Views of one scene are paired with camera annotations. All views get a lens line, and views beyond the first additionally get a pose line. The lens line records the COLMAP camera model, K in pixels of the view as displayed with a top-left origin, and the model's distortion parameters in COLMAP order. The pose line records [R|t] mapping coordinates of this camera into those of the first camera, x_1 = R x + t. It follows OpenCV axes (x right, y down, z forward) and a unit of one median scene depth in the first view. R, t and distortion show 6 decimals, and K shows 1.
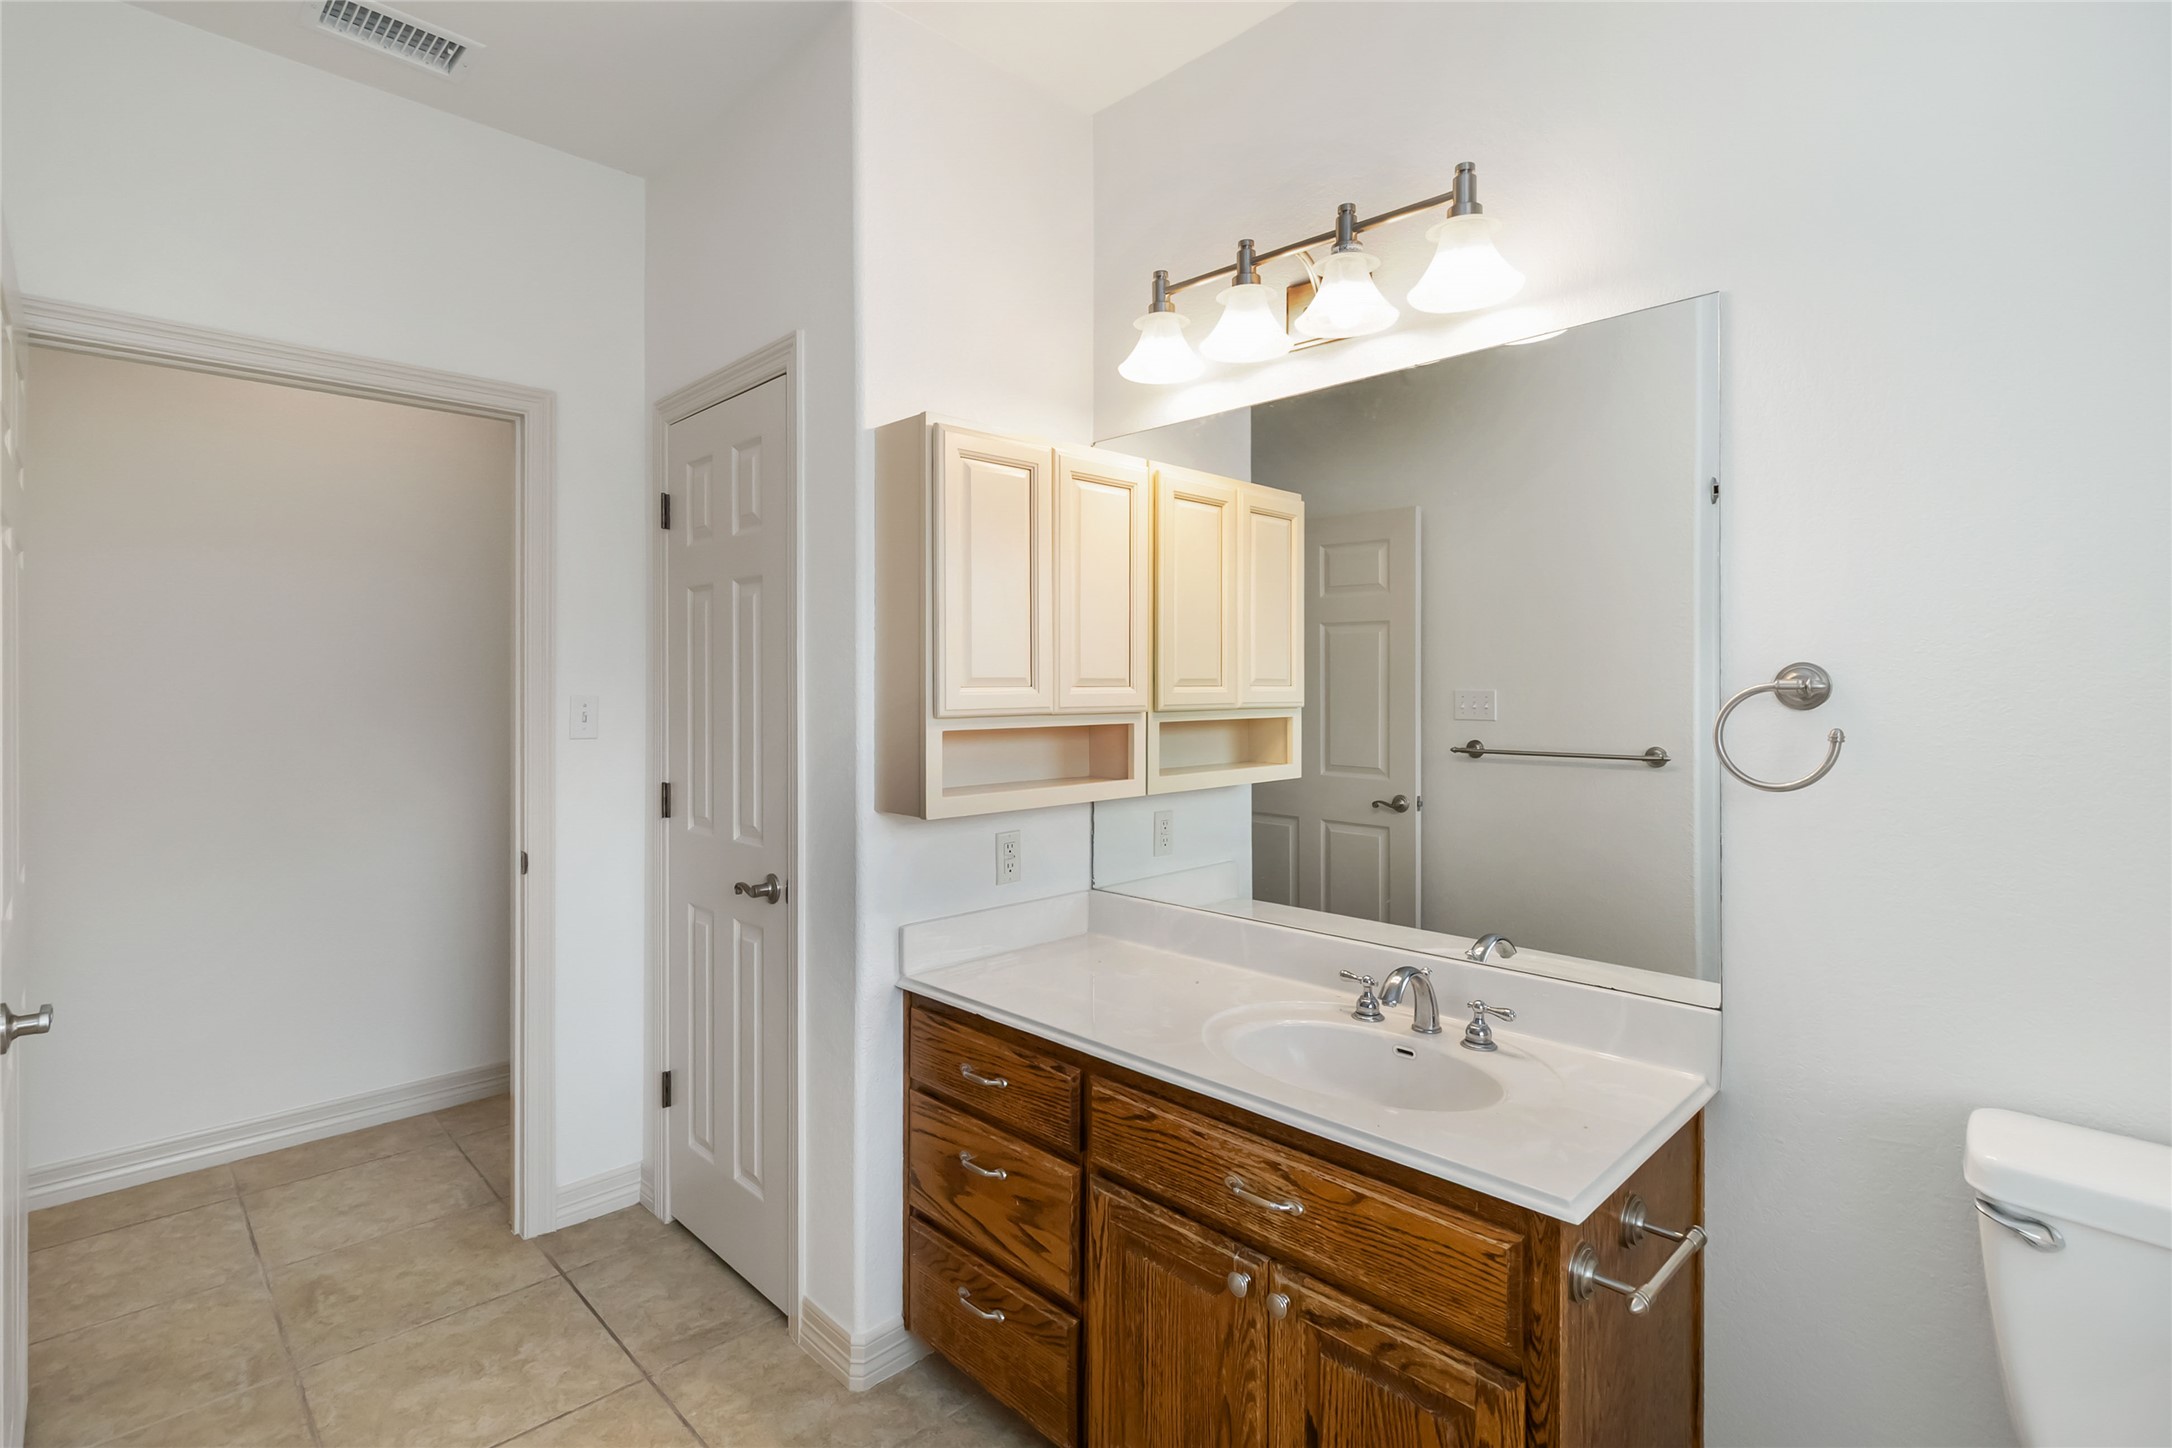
lens RADIAL K [[1039.3, 0, 1078.2], [0, 1039.3, 685.3], [0, 0, 1]] dist [0.001111, -0.001030]
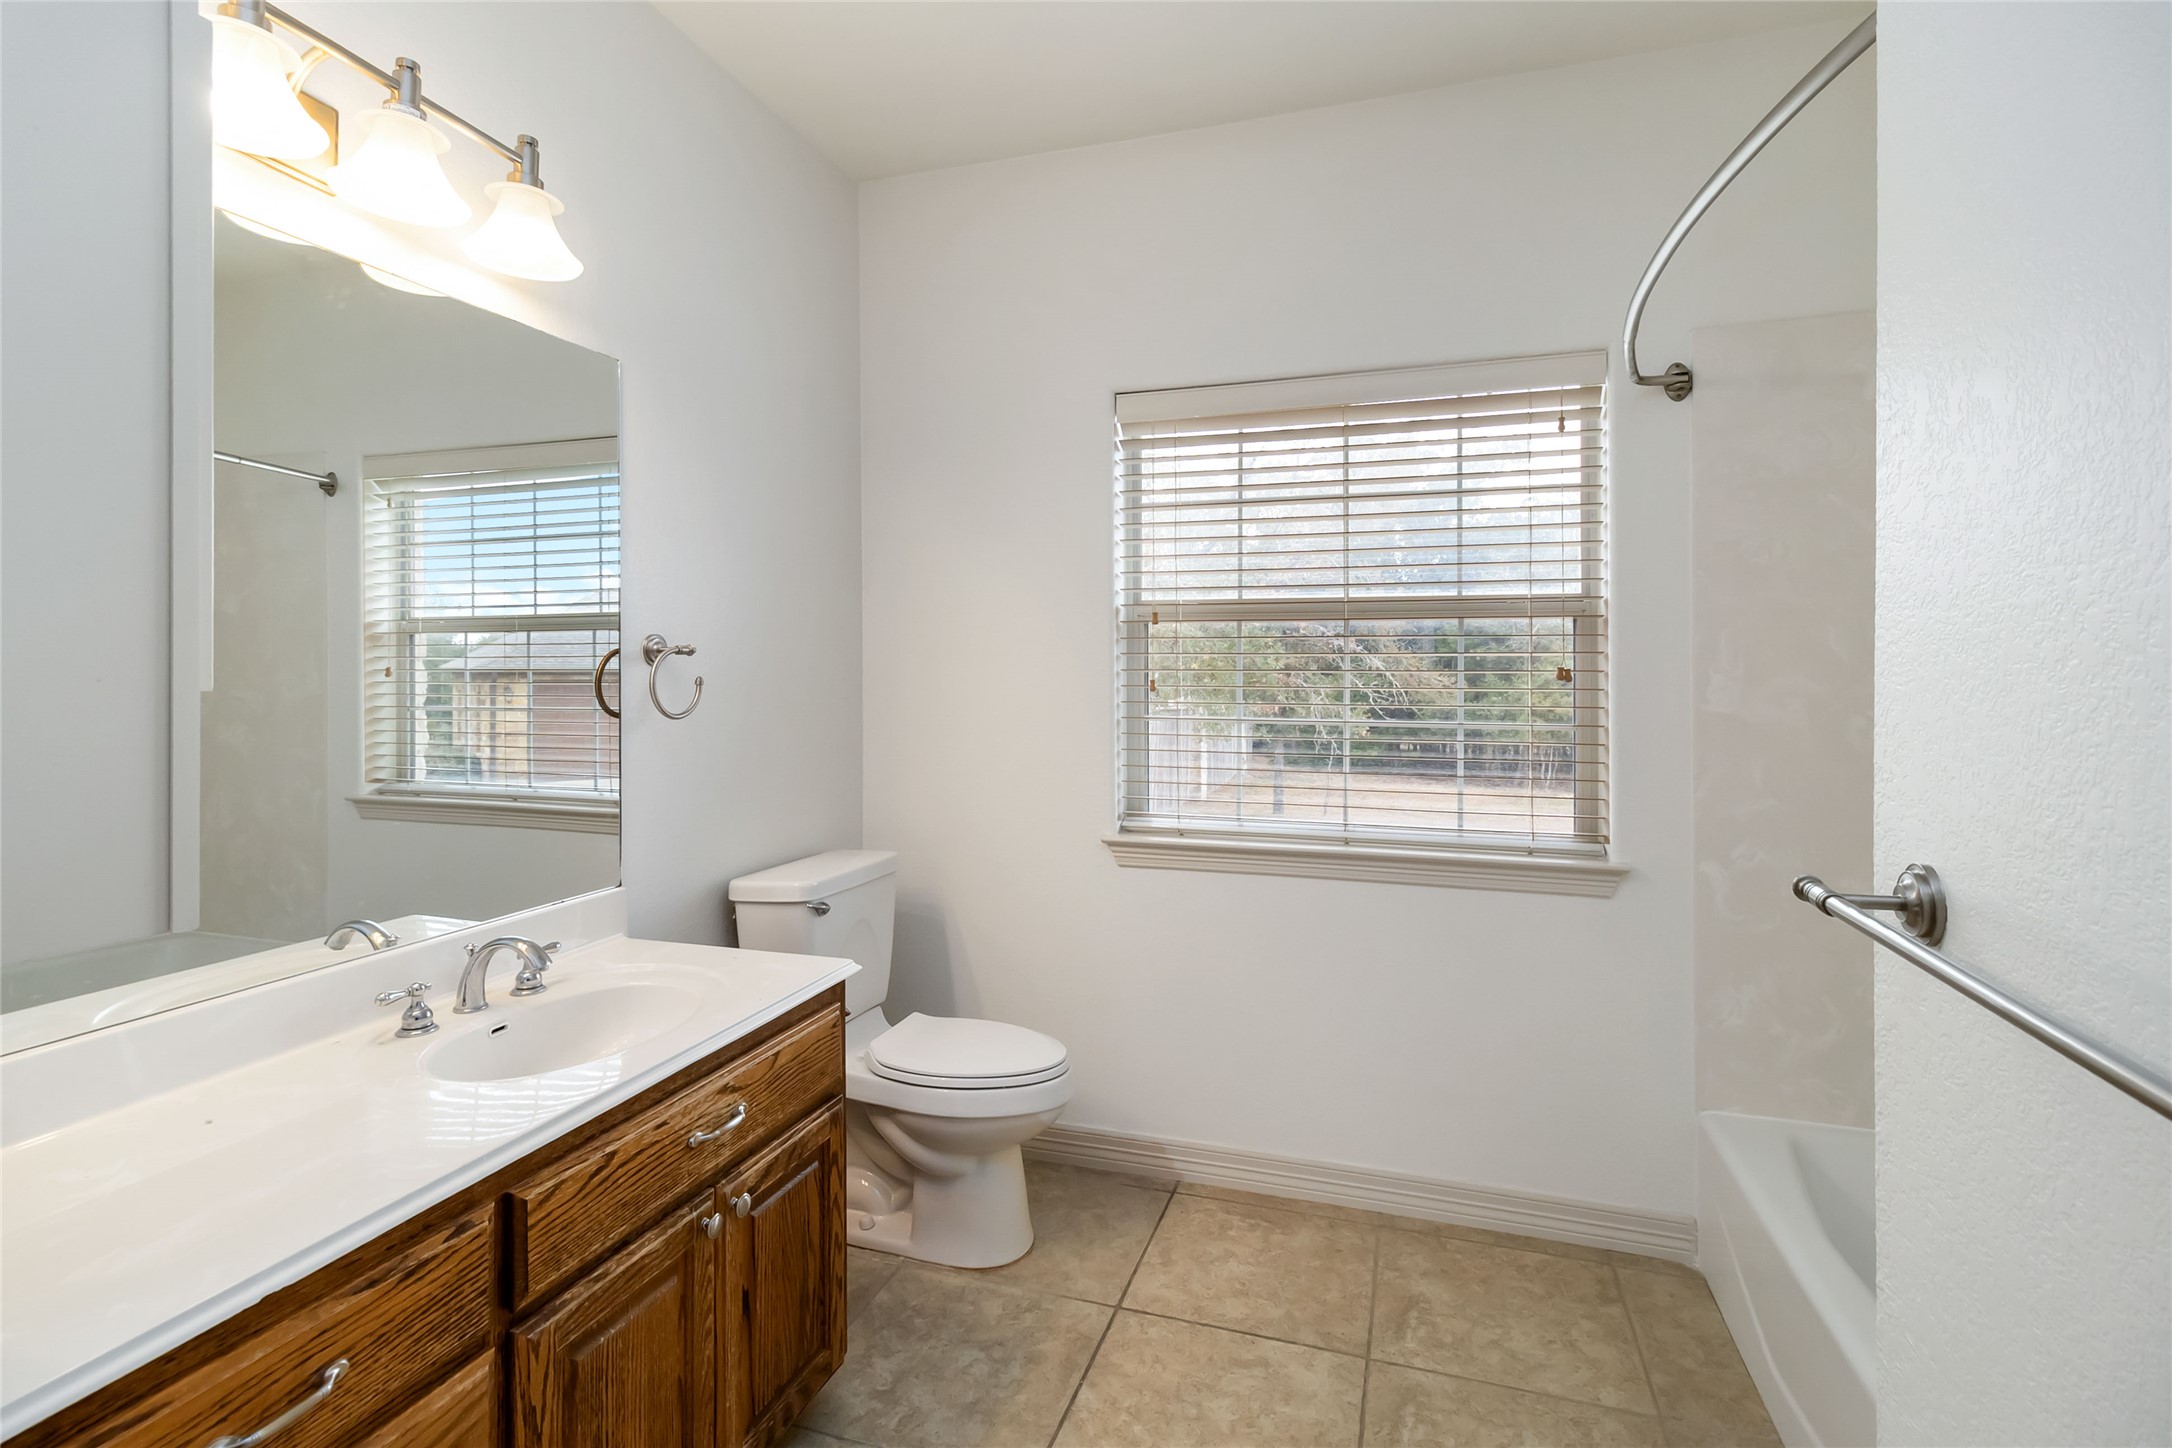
lens RADIAL K [[1039.3, 0, 1078.2], [0, 1039.3, 685.3], [0, 0, 1]] dist [0.001111, -0.001030]
pose [[-0.460905, -0.010884, 0.887383, -0.839656], [0.004468, 0.999884, 0.014584, 0.030024], [-0.887438, 0.010687, -0.460803, 1.059339]]
